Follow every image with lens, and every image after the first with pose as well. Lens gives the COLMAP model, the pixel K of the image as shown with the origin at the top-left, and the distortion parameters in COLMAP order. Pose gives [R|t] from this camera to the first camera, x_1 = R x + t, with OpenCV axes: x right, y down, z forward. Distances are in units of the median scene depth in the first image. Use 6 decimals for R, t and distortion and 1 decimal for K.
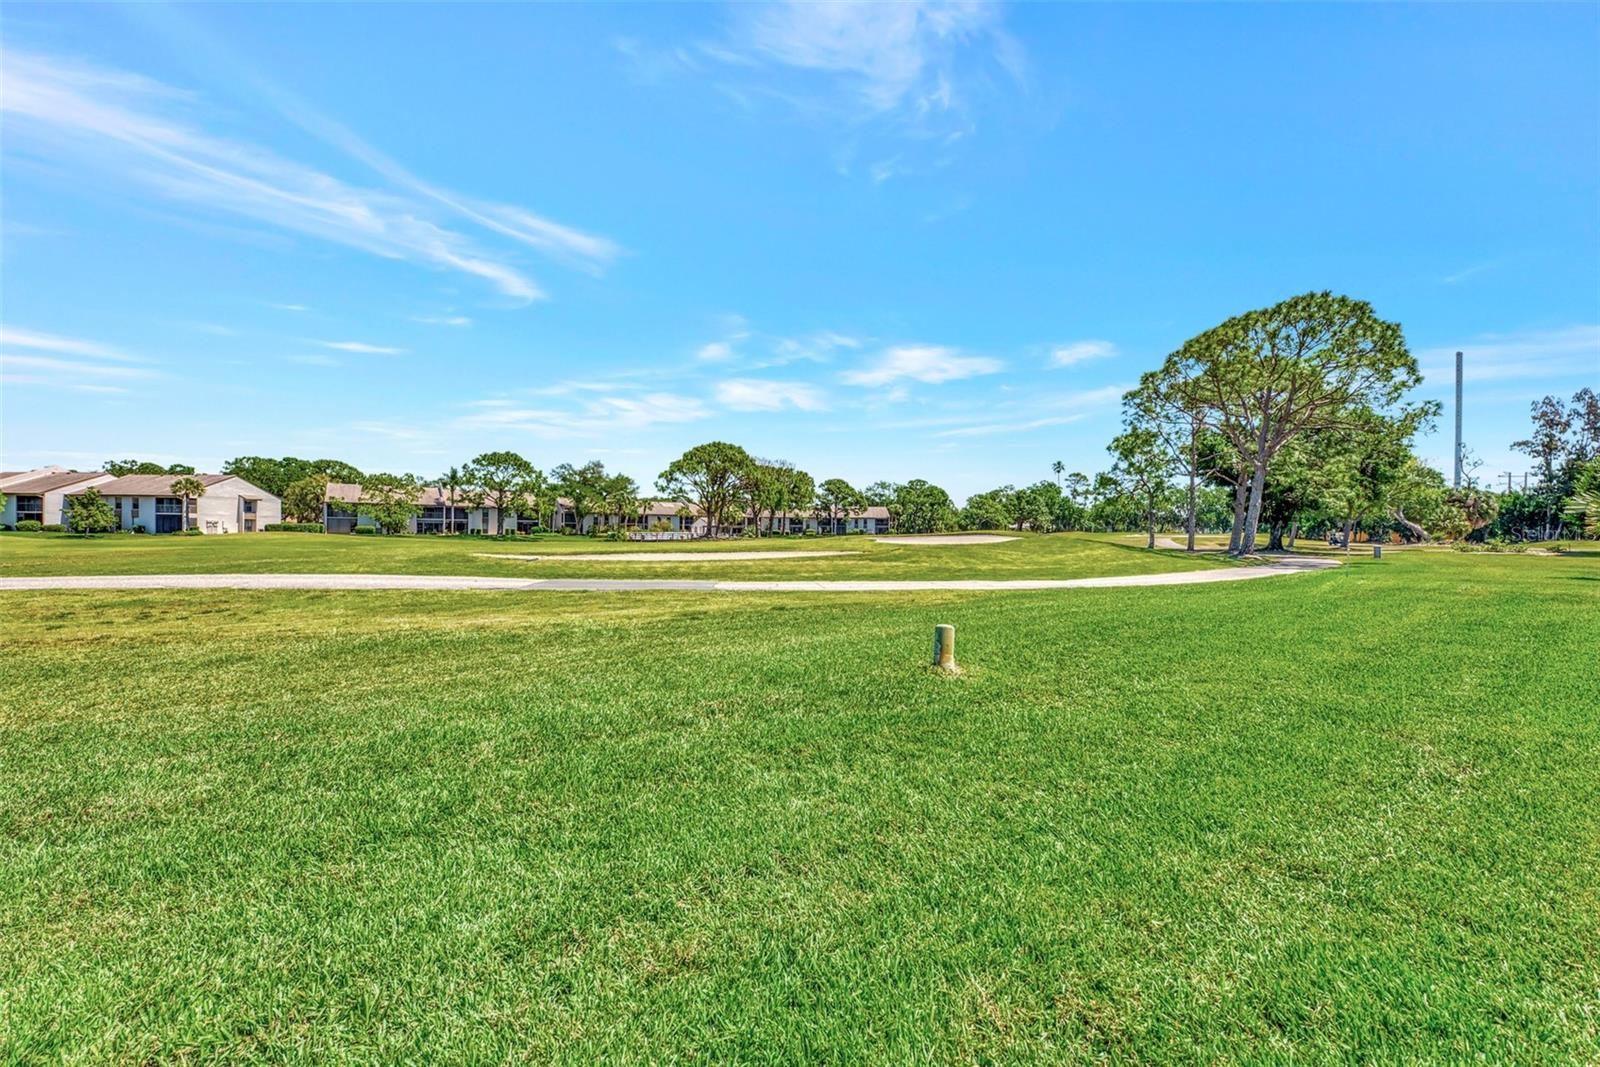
lens RADIAL K [[610.2, 0, 793.0], [0, 610.2, 541.0], [0, 0, 1]] dist [-0.005909, -0.001673]
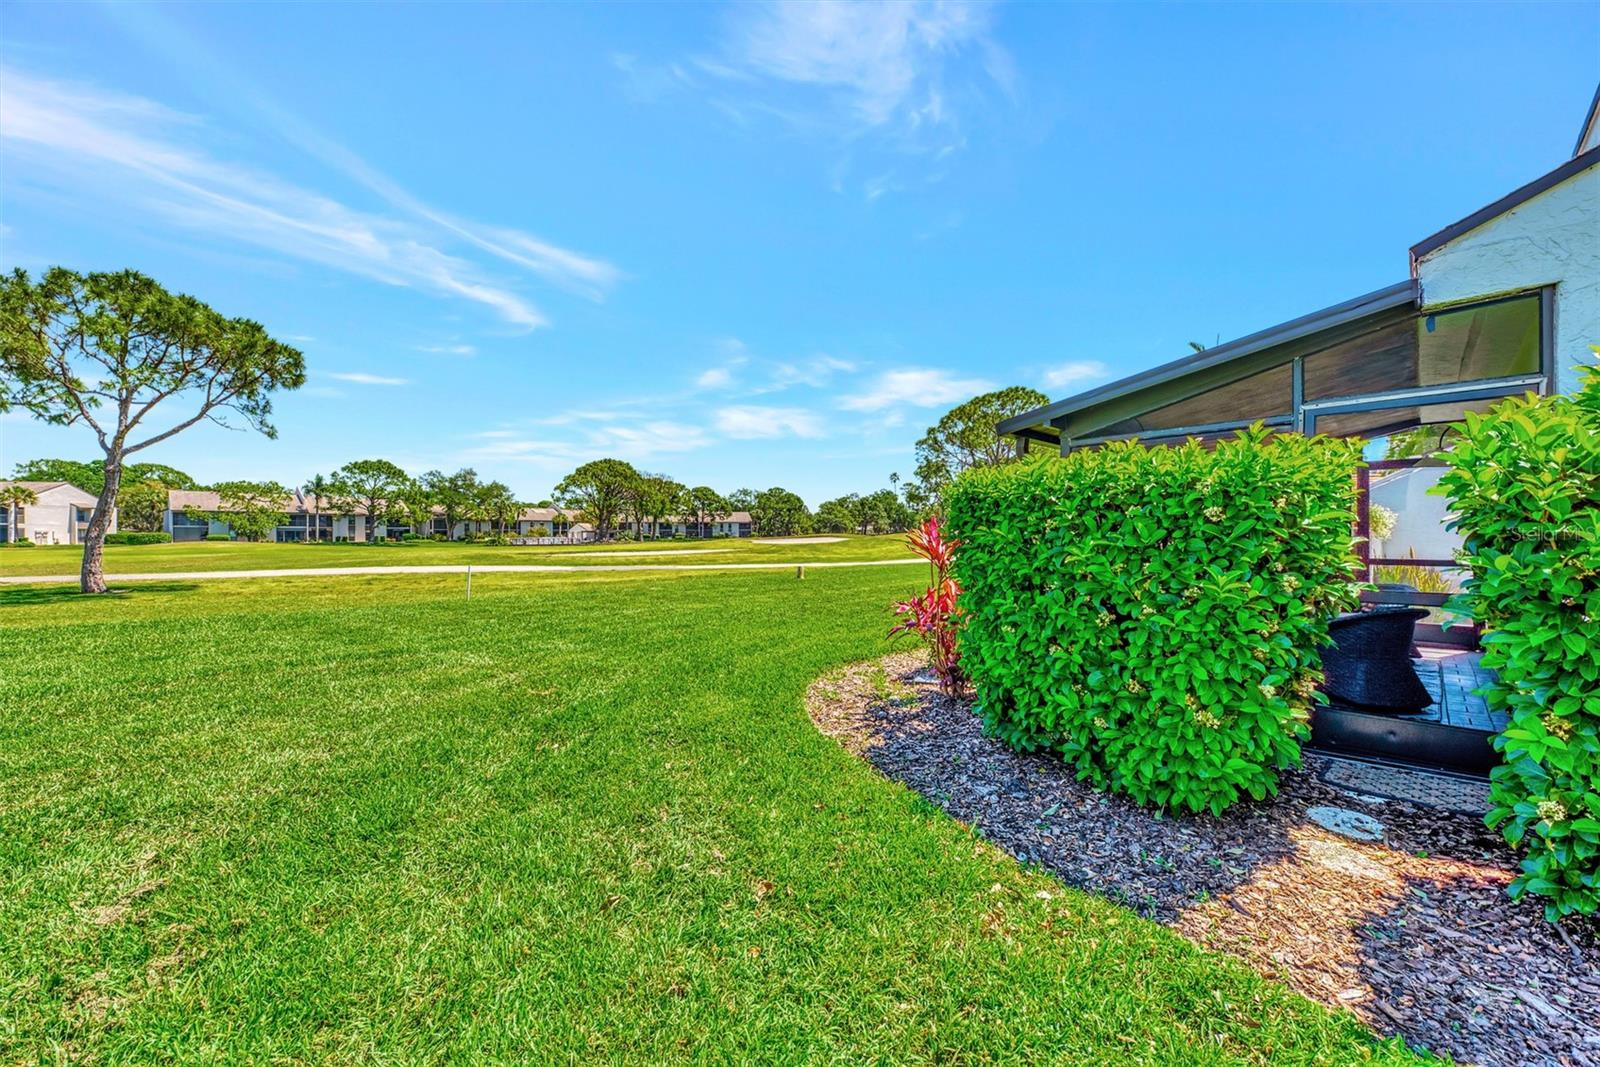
lens RADIAL K [[610.2, 0, 801.0], [0, 610.2, 537.4], [0, 0, 1]] dist [-0.005909, -0.001673]
pose [[0.970212, -0.011553, 0.241981, -0.032955], [0.014133, 0.999860, -0.008931, 0.001031], [-0.241844, 0.012085, 0.970240, -0.132185]]
